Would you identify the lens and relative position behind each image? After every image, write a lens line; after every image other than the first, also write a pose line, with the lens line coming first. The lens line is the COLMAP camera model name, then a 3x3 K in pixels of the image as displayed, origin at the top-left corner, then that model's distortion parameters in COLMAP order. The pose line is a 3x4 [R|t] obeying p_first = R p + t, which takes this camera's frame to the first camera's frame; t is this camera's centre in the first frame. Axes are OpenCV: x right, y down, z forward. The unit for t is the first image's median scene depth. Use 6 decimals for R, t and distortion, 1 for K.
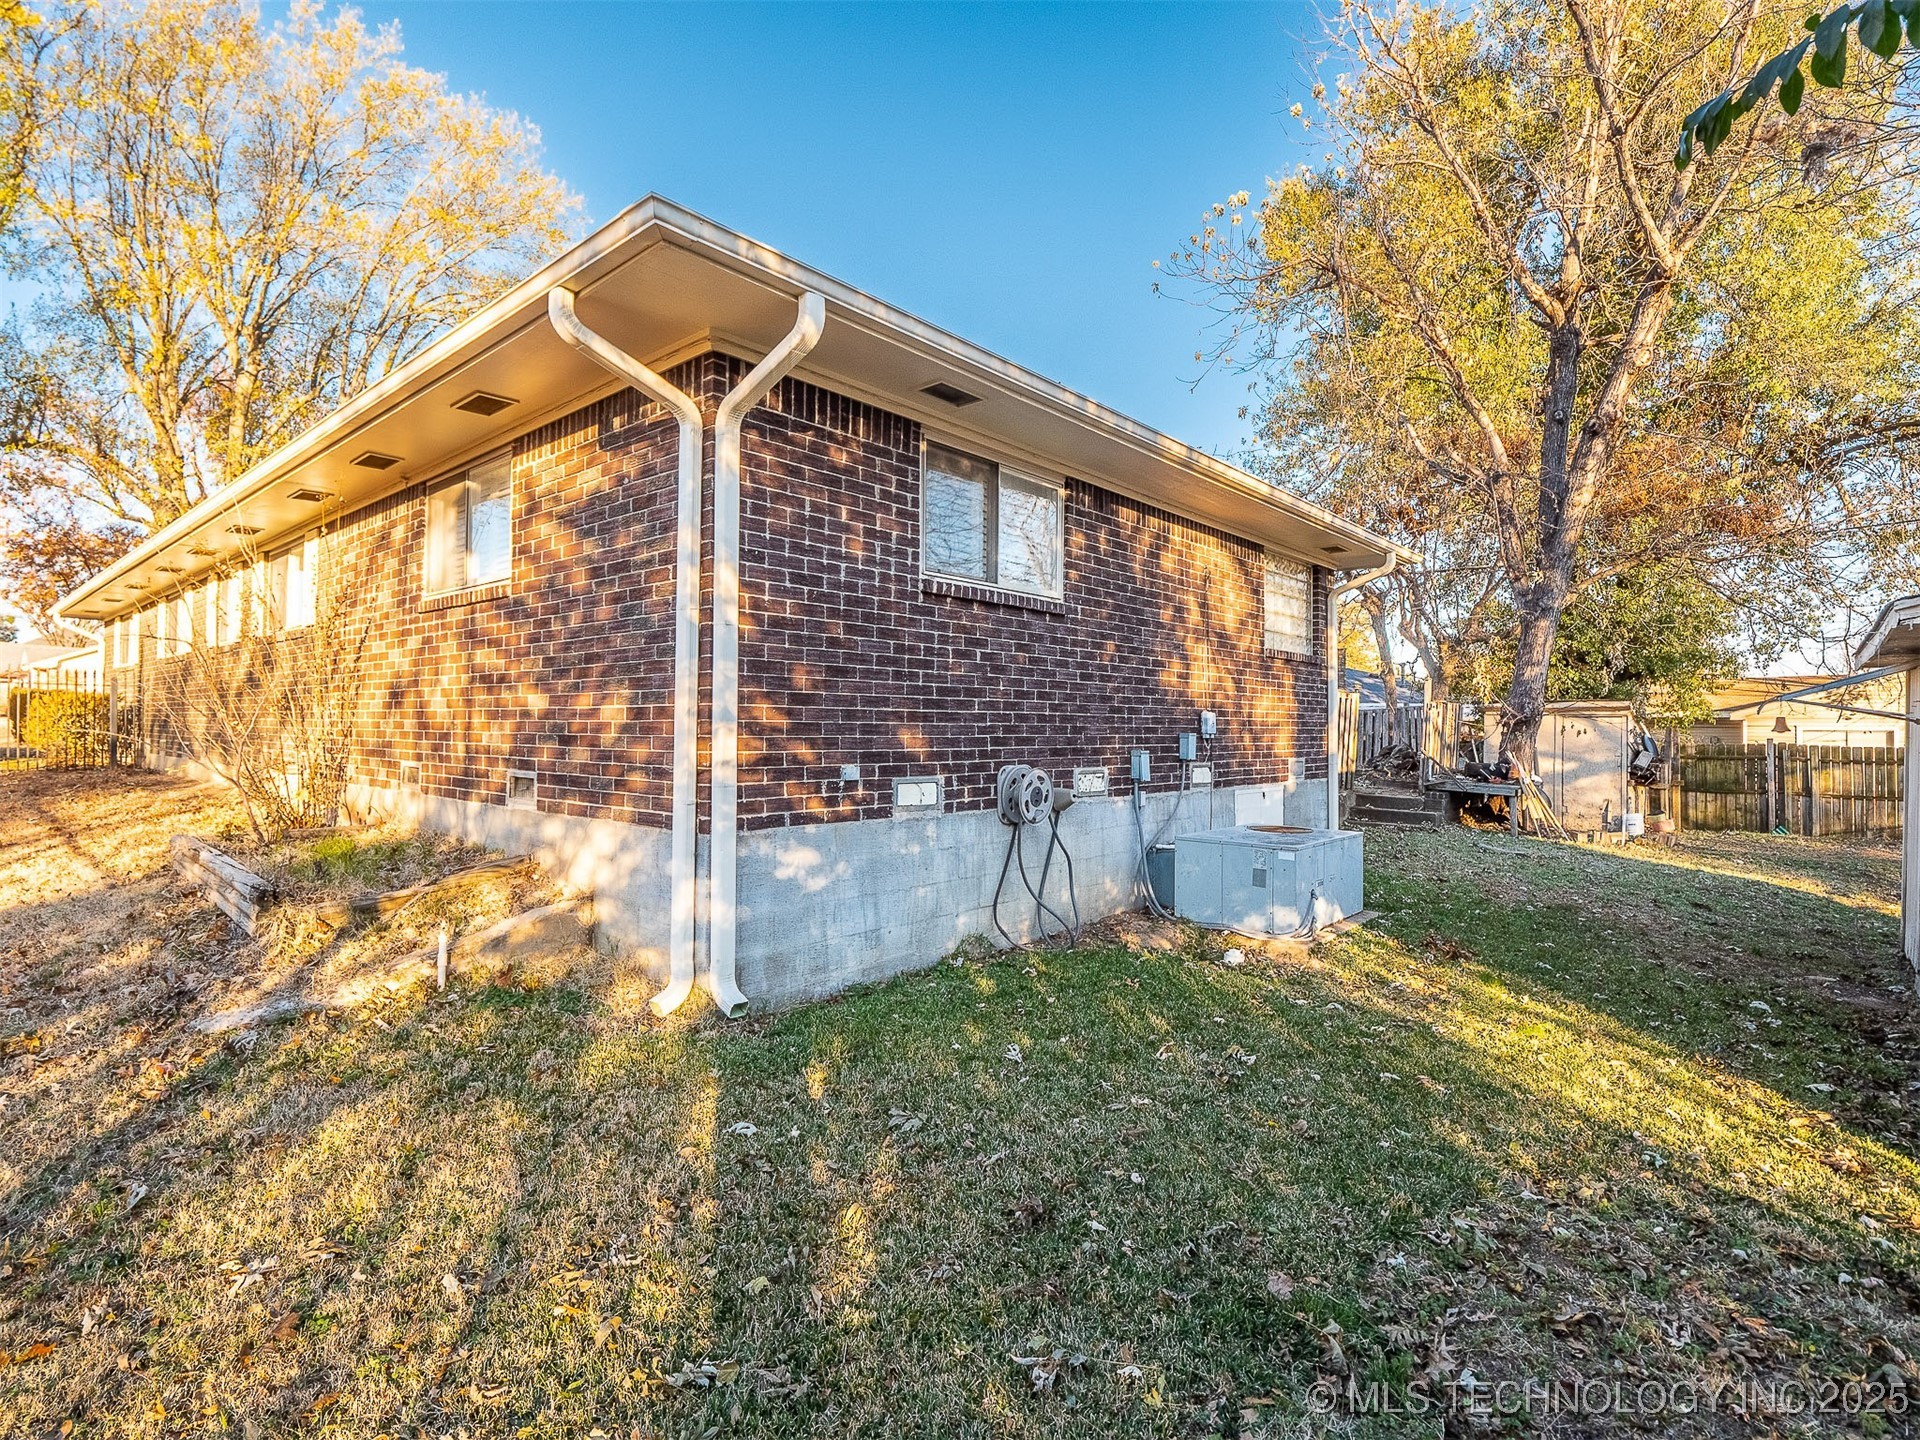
lens RADIAL K [[954.4, 0, 936.0], [0, 954.4, 702.7], [0, 0, 1]] dist [-0.014058, -0.001993]
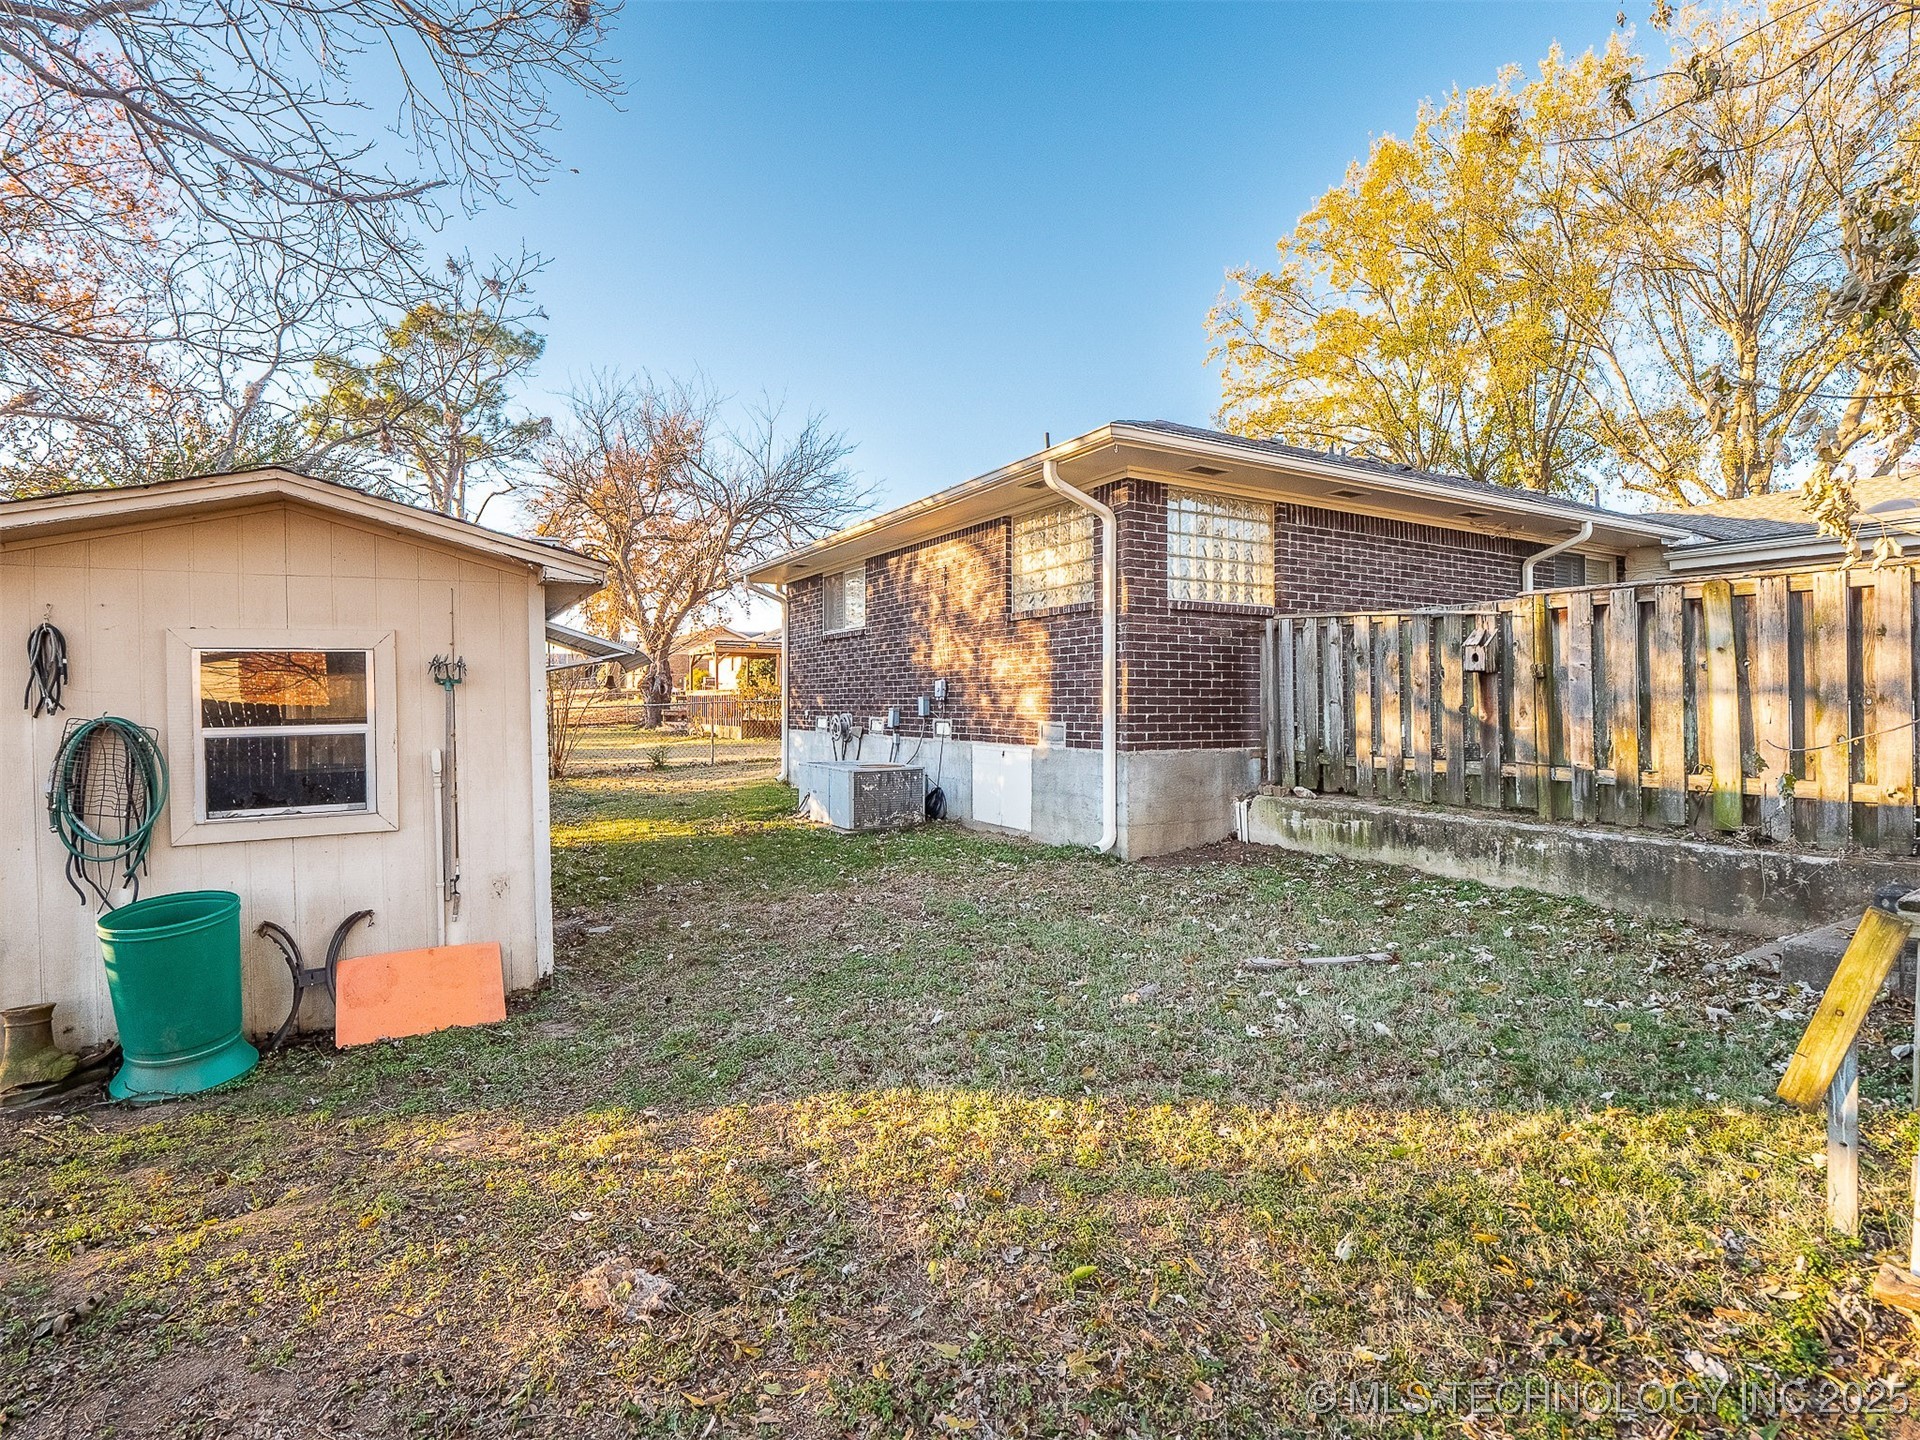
lens RADIAL K [[954.4, 0, 961.8], [0, 954.4, 708.0], [0, 0, 1]] dist [-0.014058, -0.001993]
pose [[-0.305233, -0.008907, -0.952236, 1.992283], [0.016848, 0.999749, -0.014752, 0.089180], [0.952129, -0.020546, -0.305007, 1.873762]]
